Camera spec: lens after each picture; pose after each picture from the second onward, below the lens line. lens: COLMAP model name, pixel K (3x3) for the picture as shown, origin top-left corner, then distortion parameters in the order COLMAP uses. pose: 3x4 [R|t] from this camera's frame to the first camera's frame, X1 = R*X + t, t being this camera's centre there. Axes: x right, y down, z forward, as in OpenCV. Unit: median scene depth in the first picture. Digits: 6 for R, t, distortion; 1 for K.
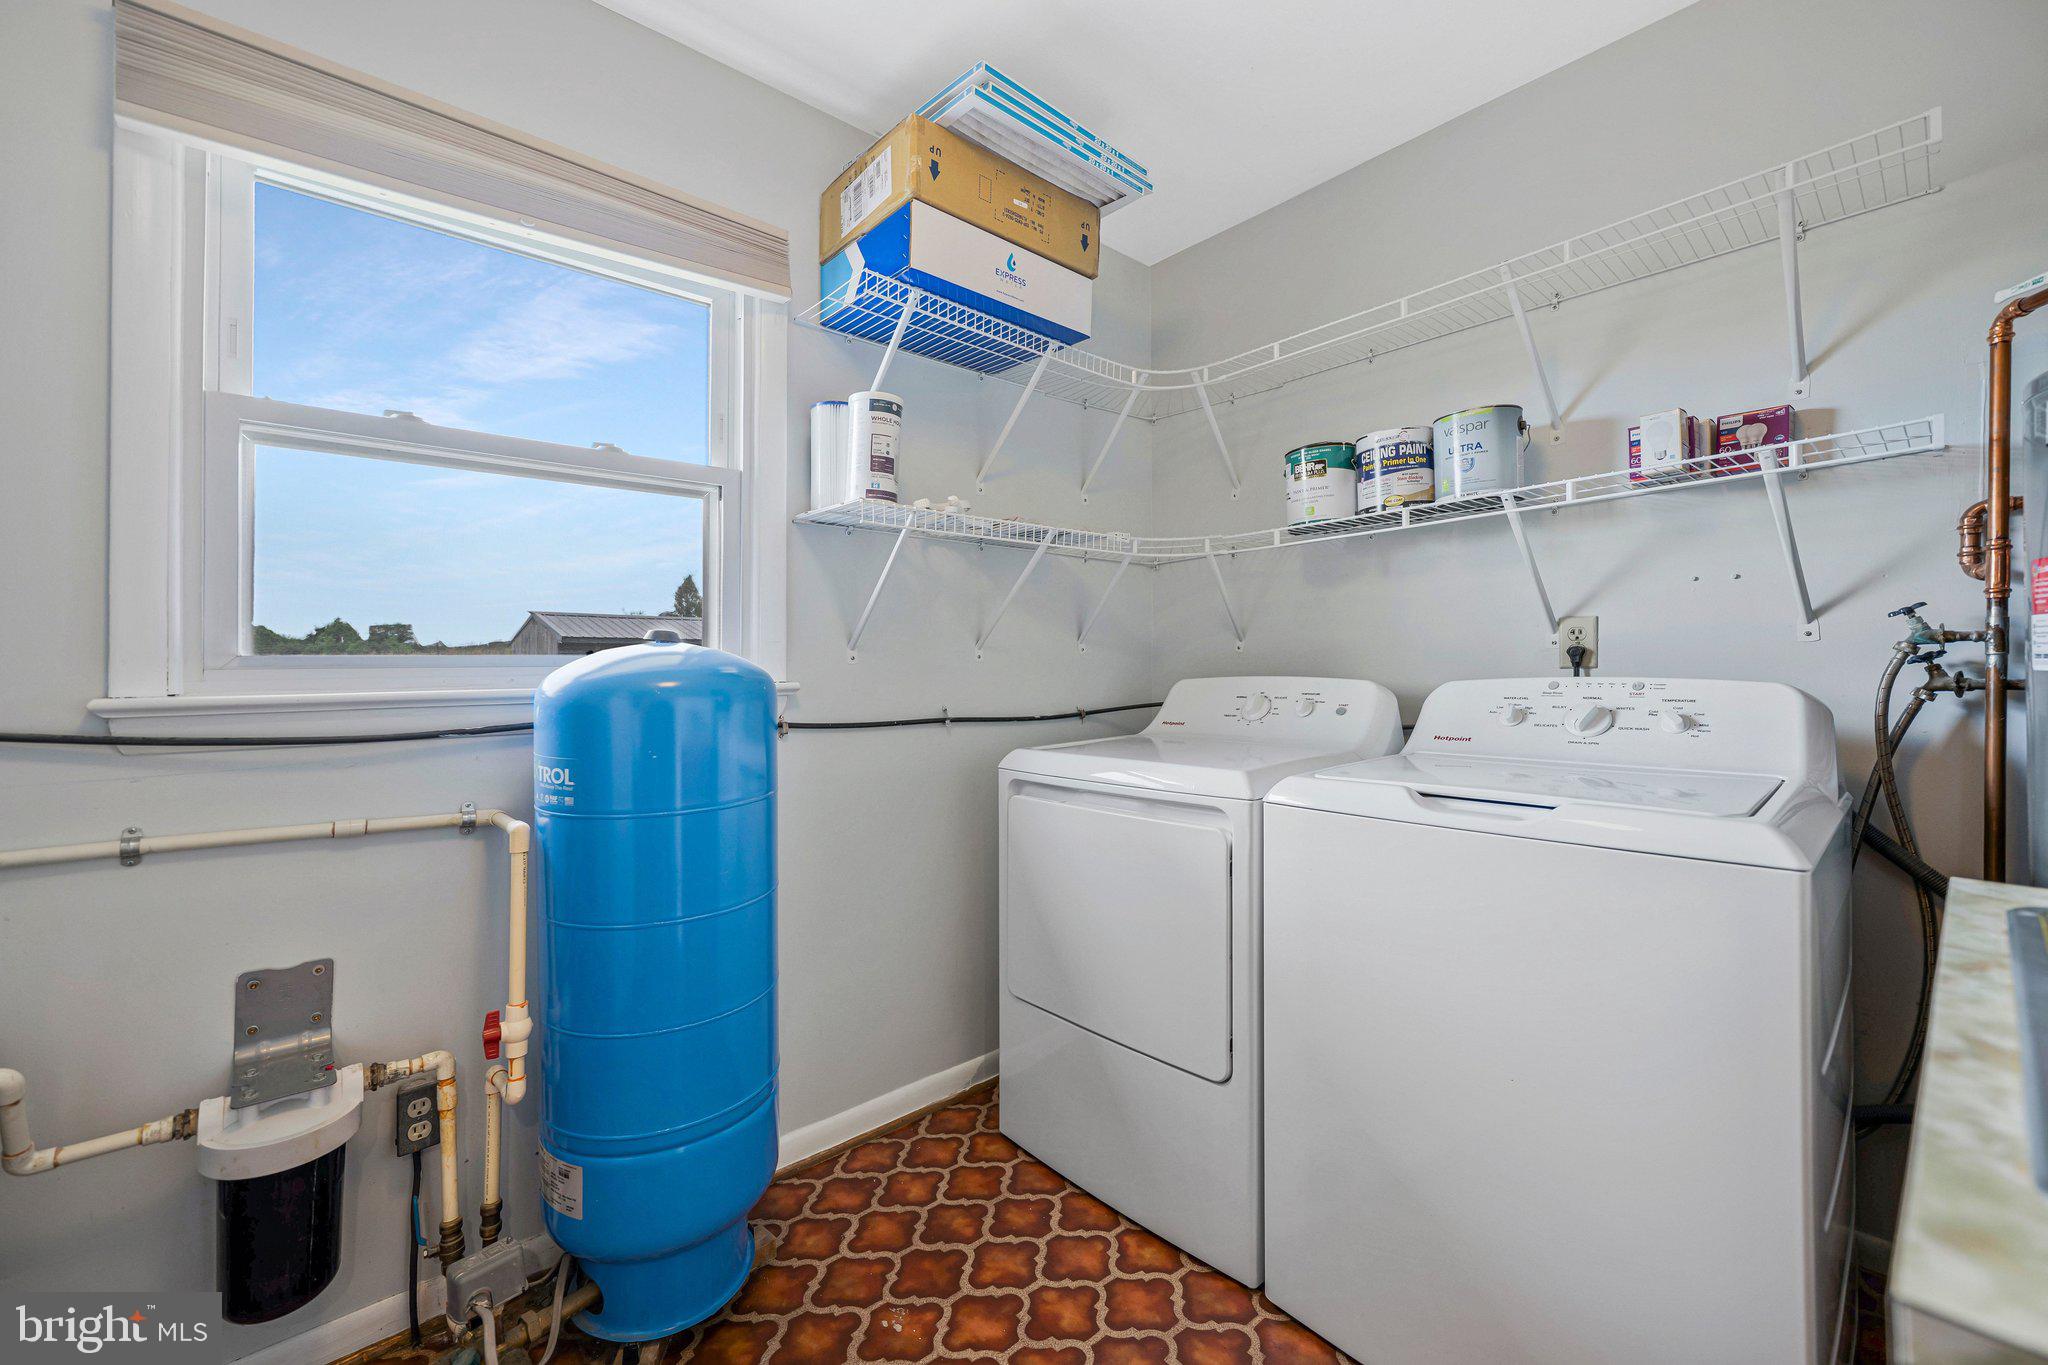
lens RADIAL K [[831.6, 0, 1019.6], [0, 831.6, 672.7], [0, 0, 1]] dist [-0.000127, -0.000077]
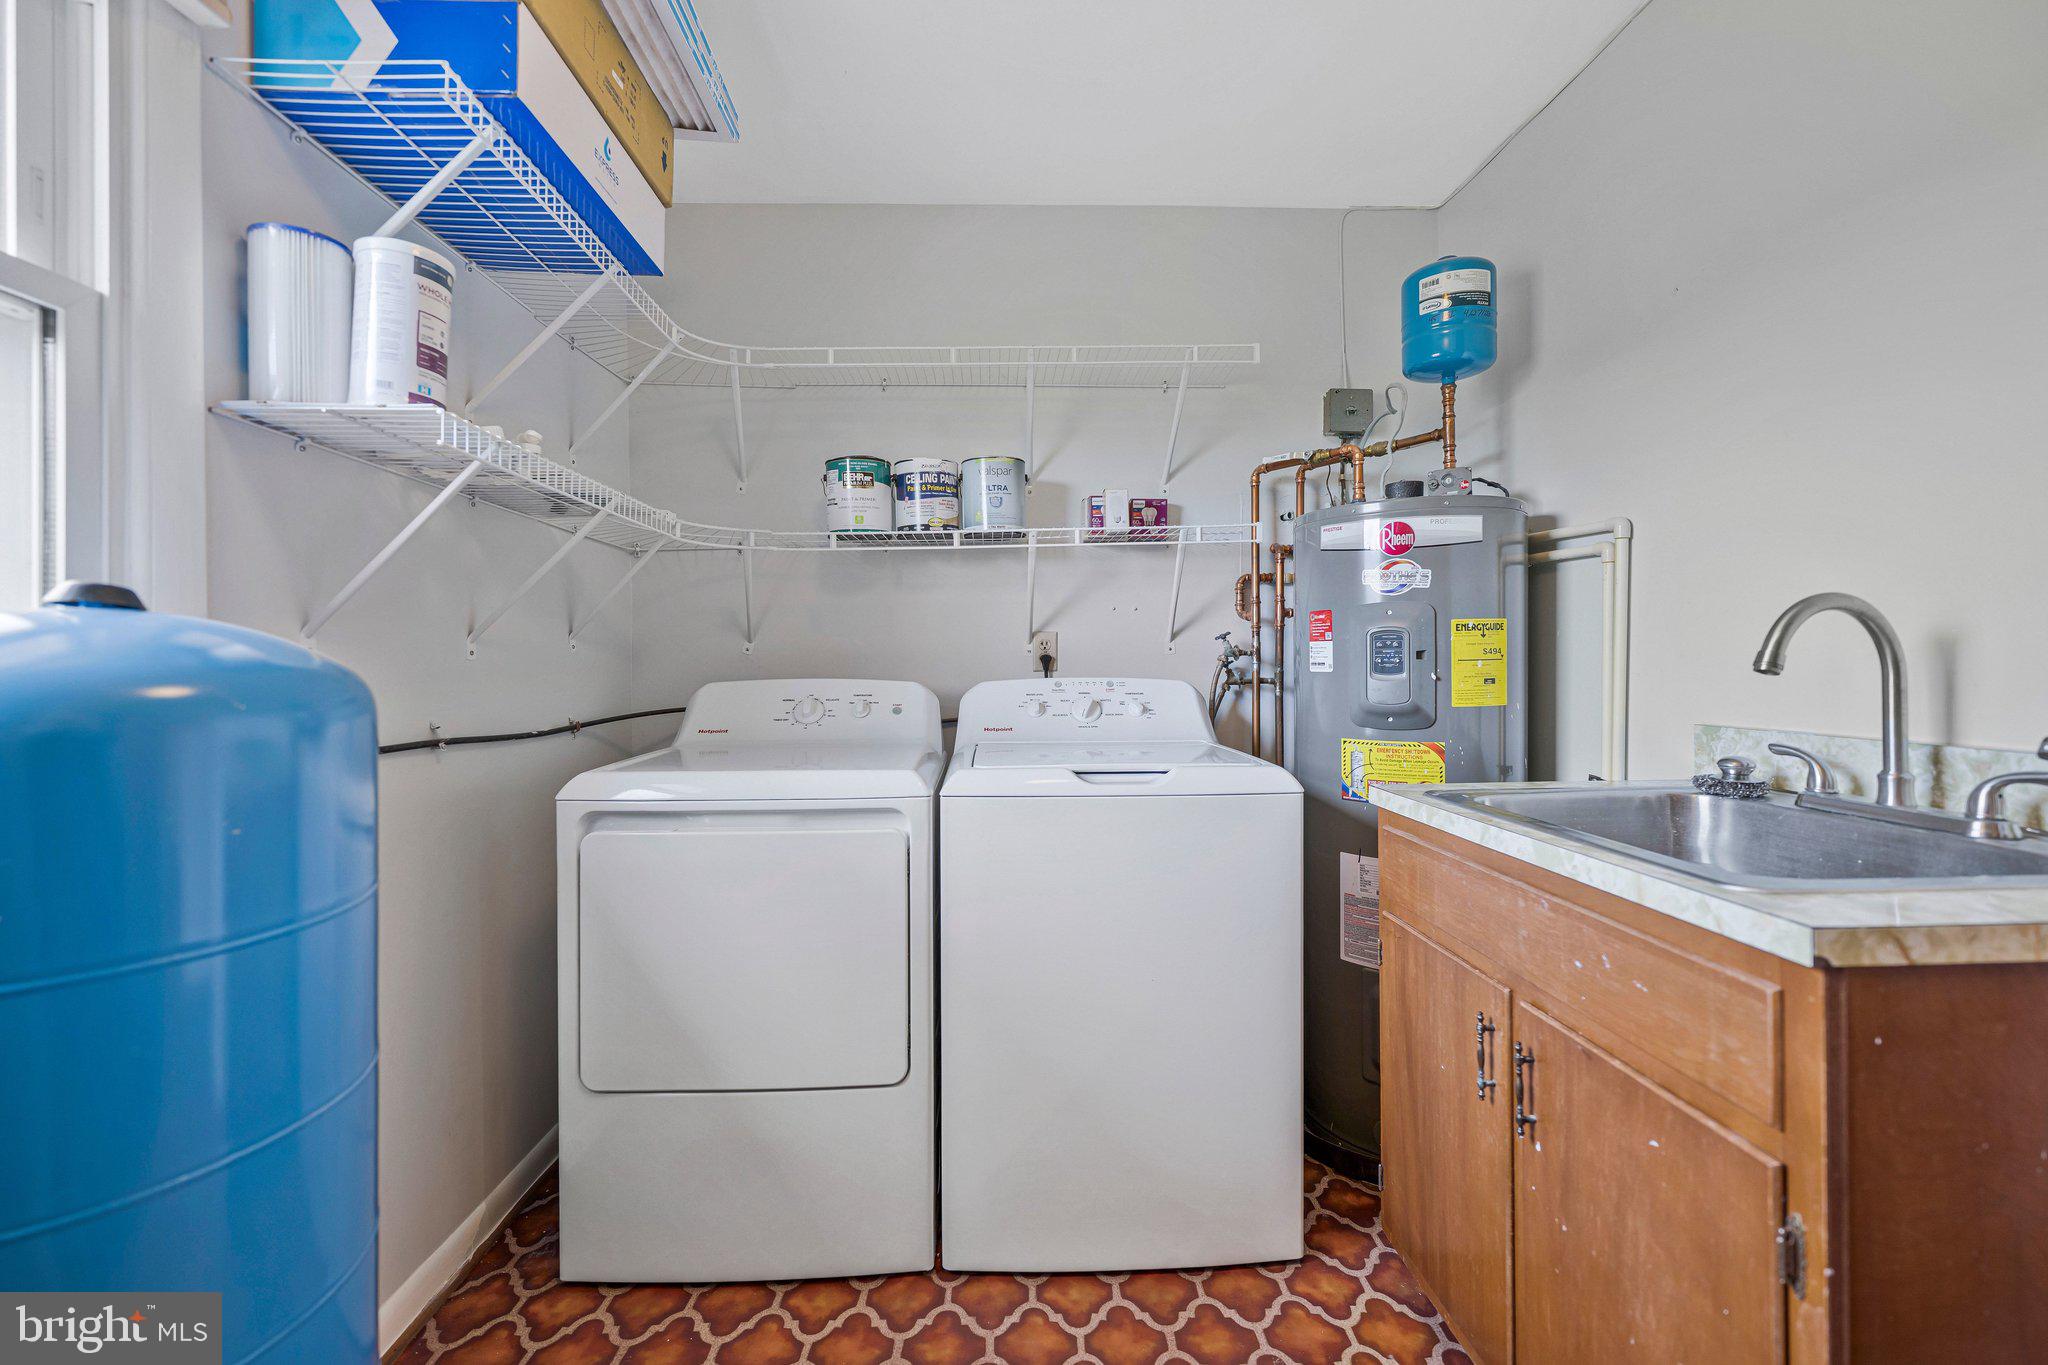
lens RADIAL K [[831.6, 0, 1019.6], [0, 831.6, 672.7], [0, 0, 1]] dist [-0.000127, -0.000077]
pose [[0.634206, 0.003047, 0.773158, -0.371816], [0.002772, 0.999977, -0.006215, 0.004951], [-0.773159, 0.006085, 0.634183, 0.210593]]
